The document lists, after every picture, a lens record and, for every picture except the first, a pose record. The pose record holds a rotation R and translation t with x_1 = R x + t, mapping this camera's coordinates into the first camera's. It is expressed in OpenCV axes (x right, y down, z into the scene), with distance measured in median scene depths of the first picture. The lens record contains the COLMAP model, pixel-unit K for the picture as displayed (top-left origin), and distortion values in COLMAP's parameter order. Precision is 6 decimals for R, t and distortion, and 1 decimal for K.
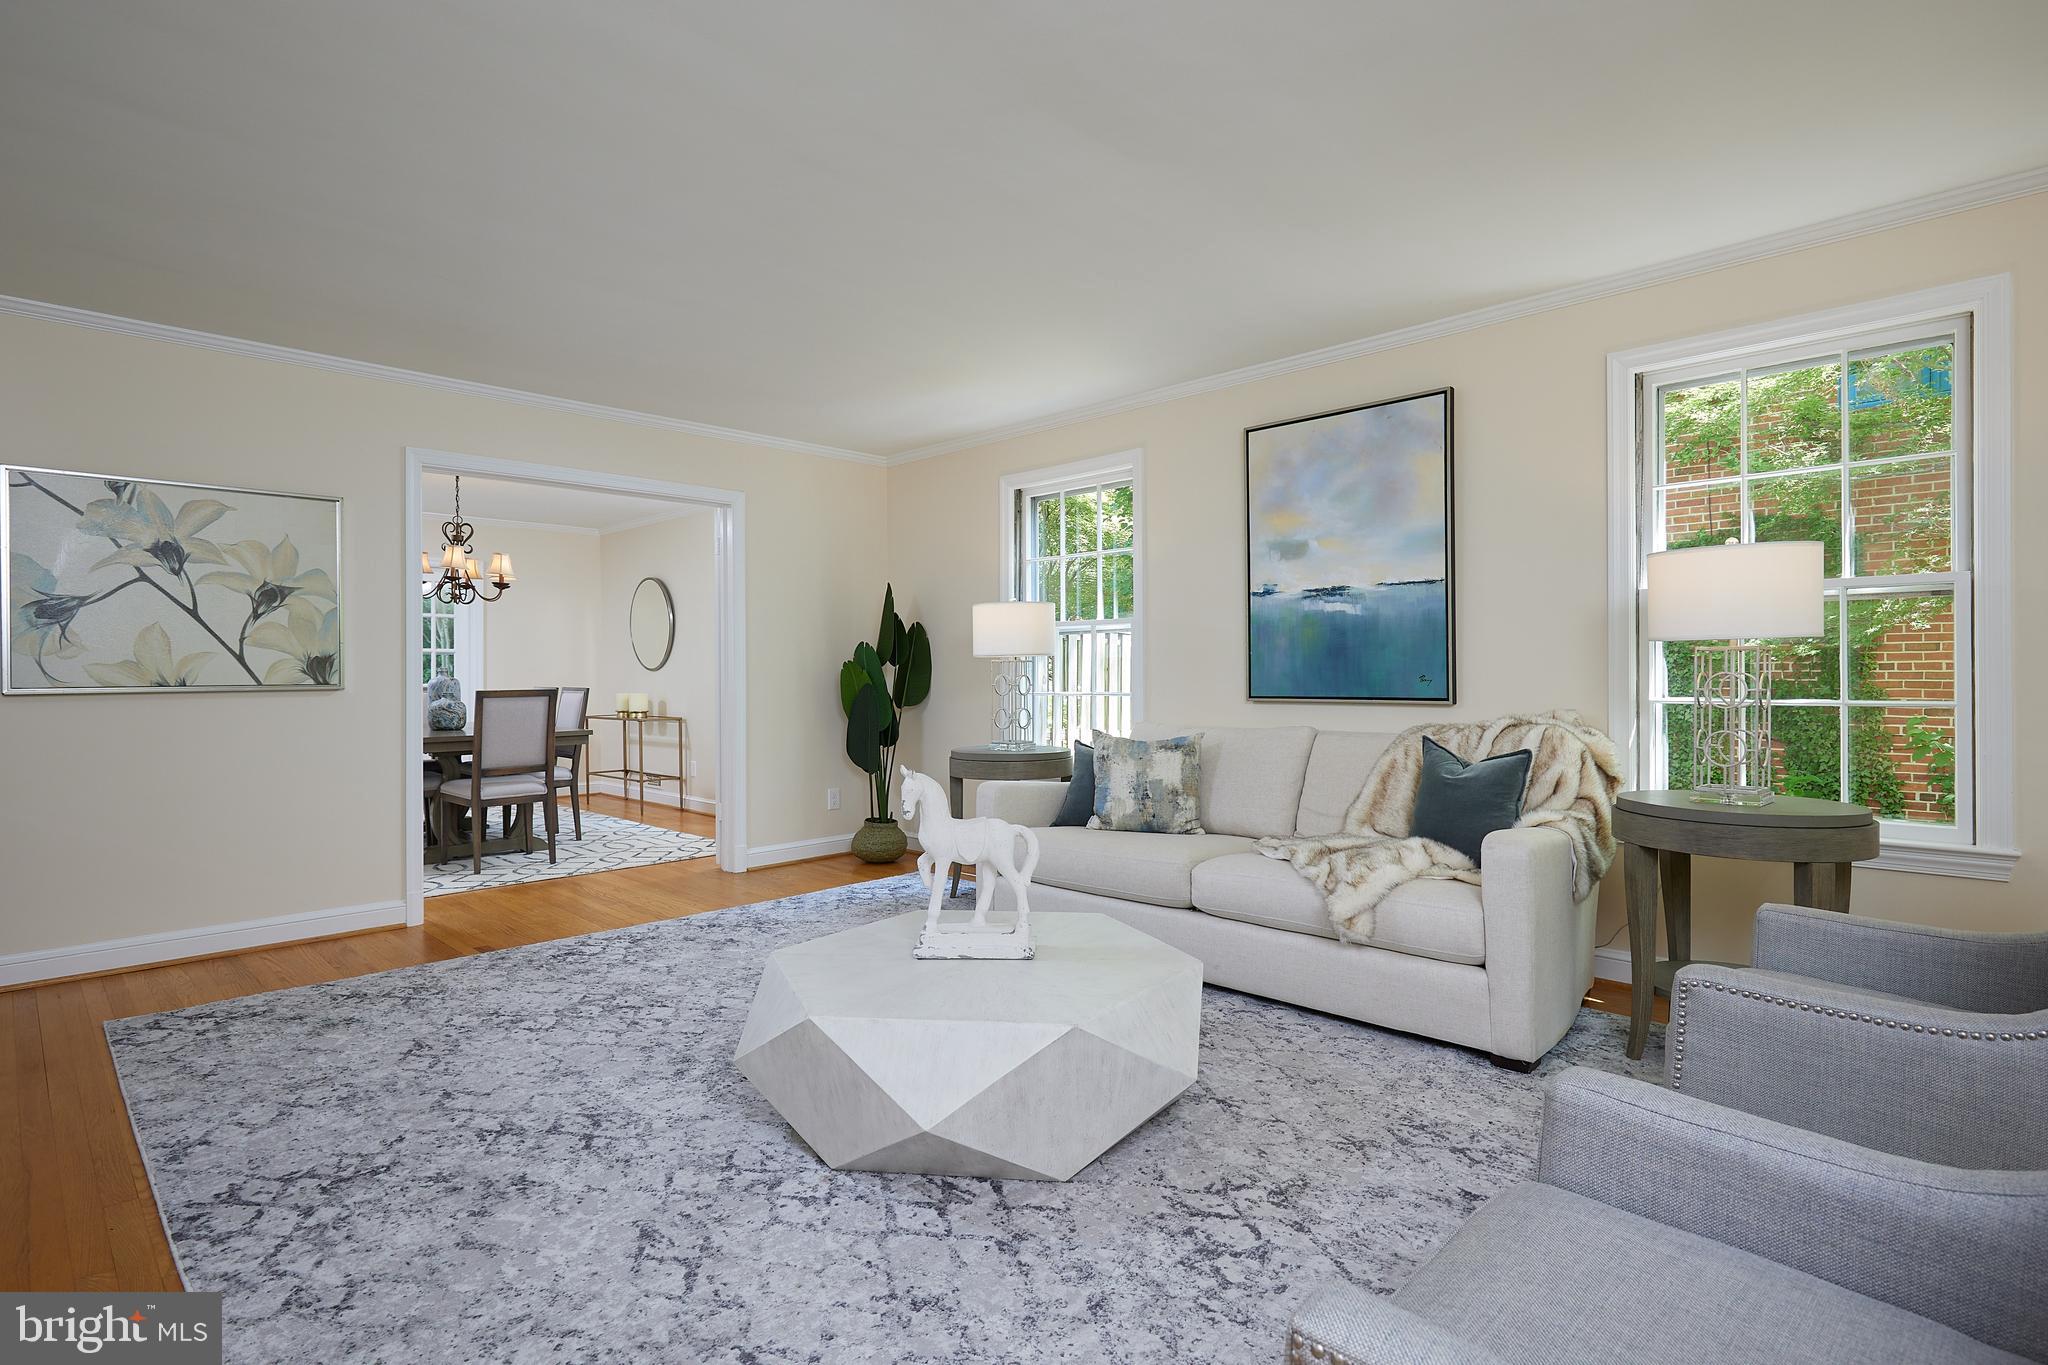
lens RADIAL K [[1013.1, 0, 1025.0], [0, 1013.1, 671.2], [0, 0, 1]] dist [0.001902, -0.000341]
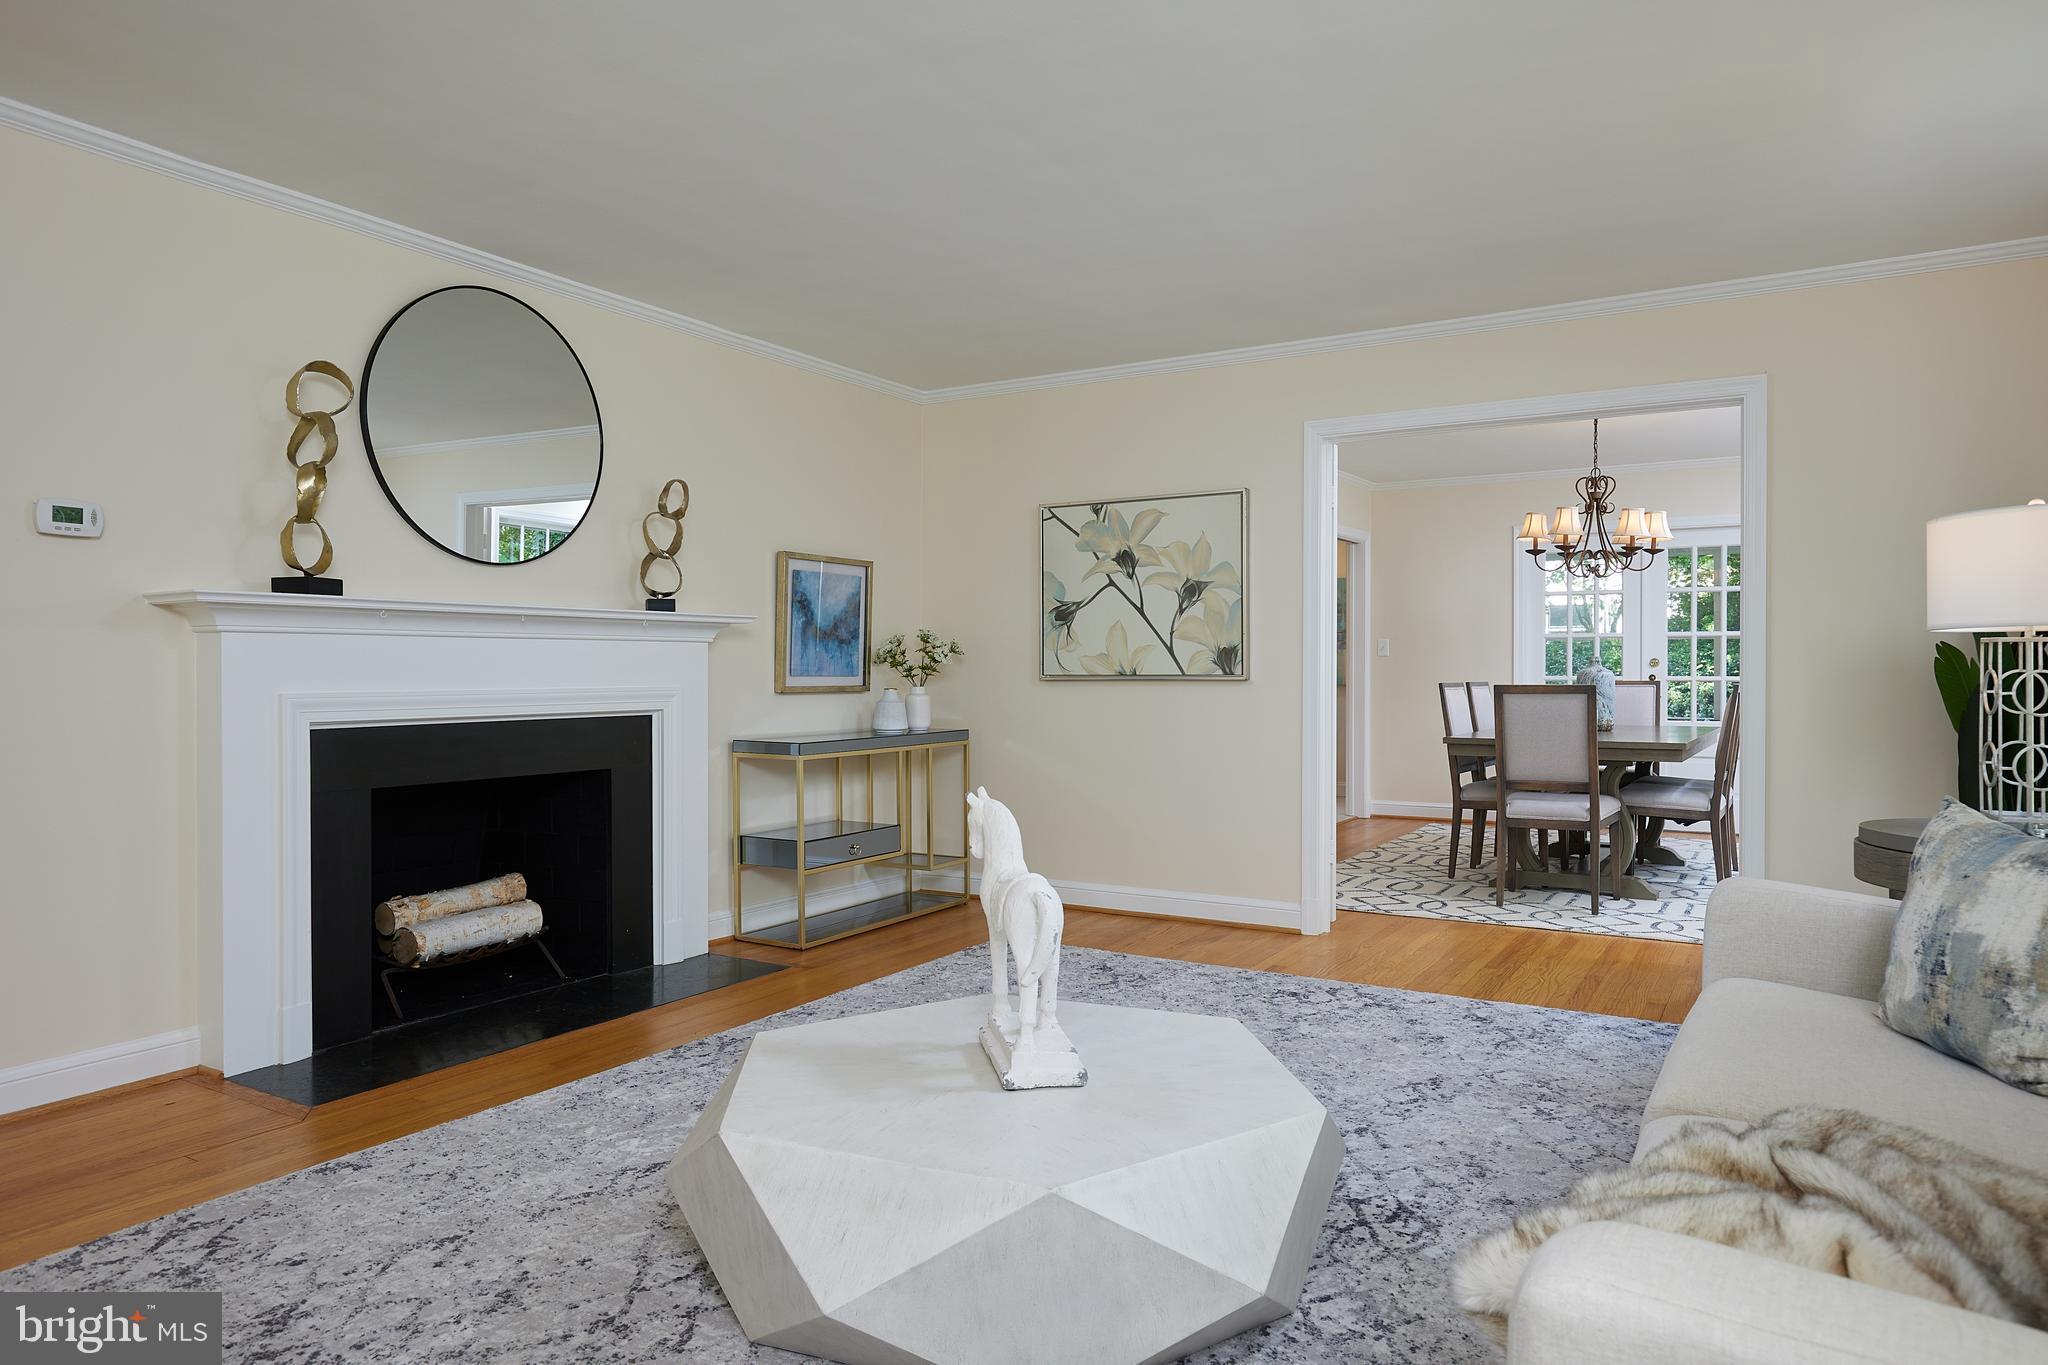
lens RADIAL K [[1283.3, 0, 1023.1], [0, 1283.3, 681.6], [0, 0, 1]] dist [-0.020674, 0.000981]
pose [[0.235738, 0.016187, -0.971682, 0.525735], [0.002716, 0.999846, 0.017315, -0.003205], [0.971813, -0.006721, 0.235658, 0.510401]]
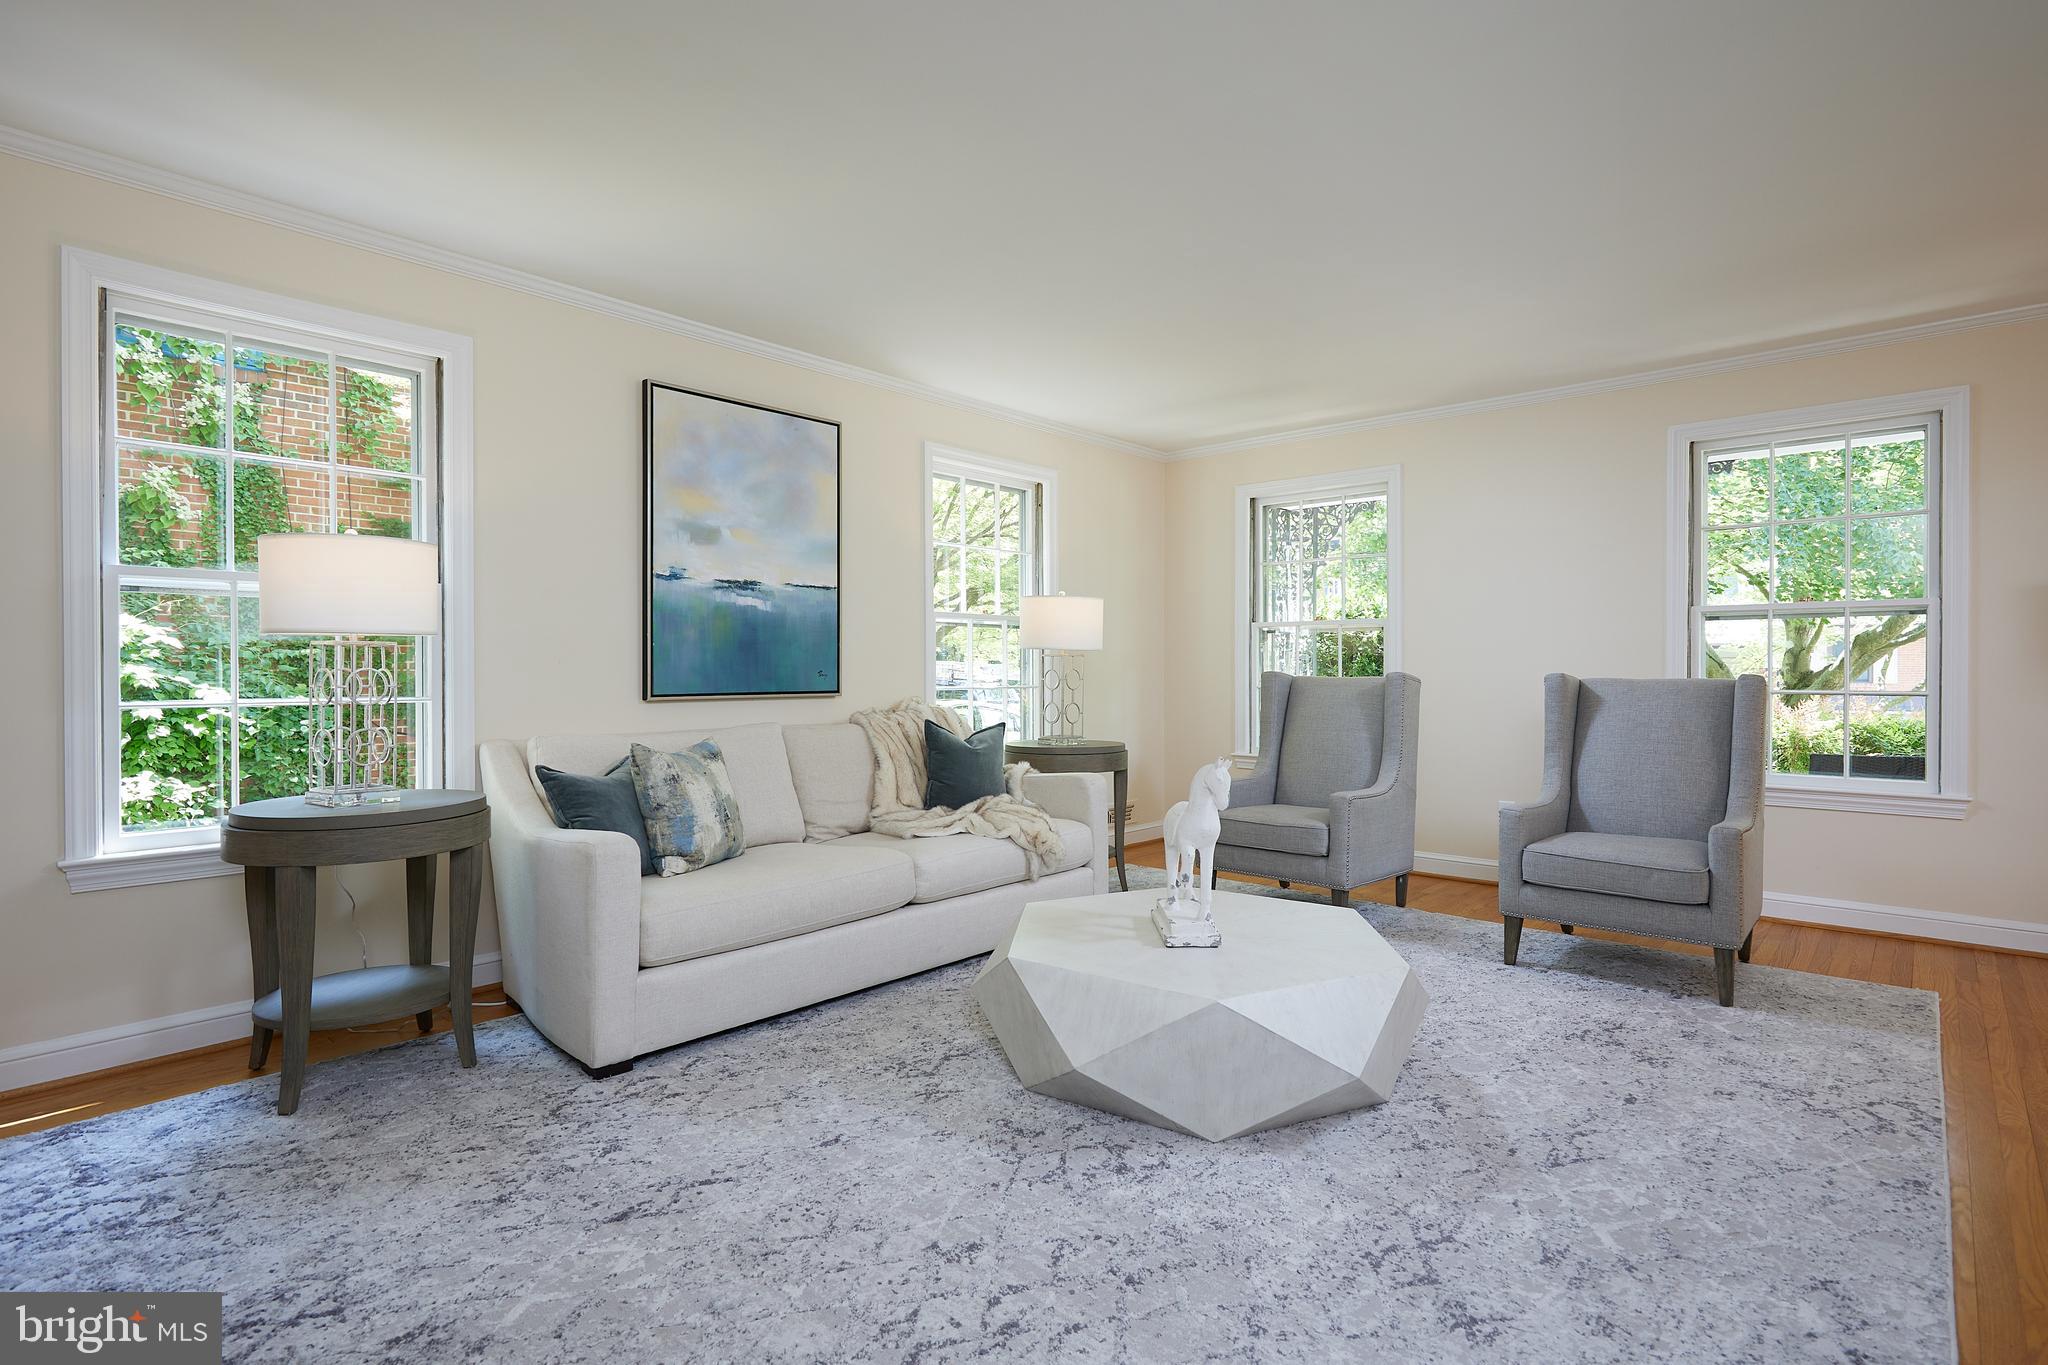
lens RADIAL K [[1013.1, 0, 1021.3], [0, 1013.1, 685.1], [0, 0, 1]] dist [0.001902, -0.000341]
pose [[-0.047241, -0.012038, 0.998811, -0.704268], [-0.003594, 0.999923, 0.011881, 0.005694], [-0.998877, -0.003029, -0.047280, 0.791908]]
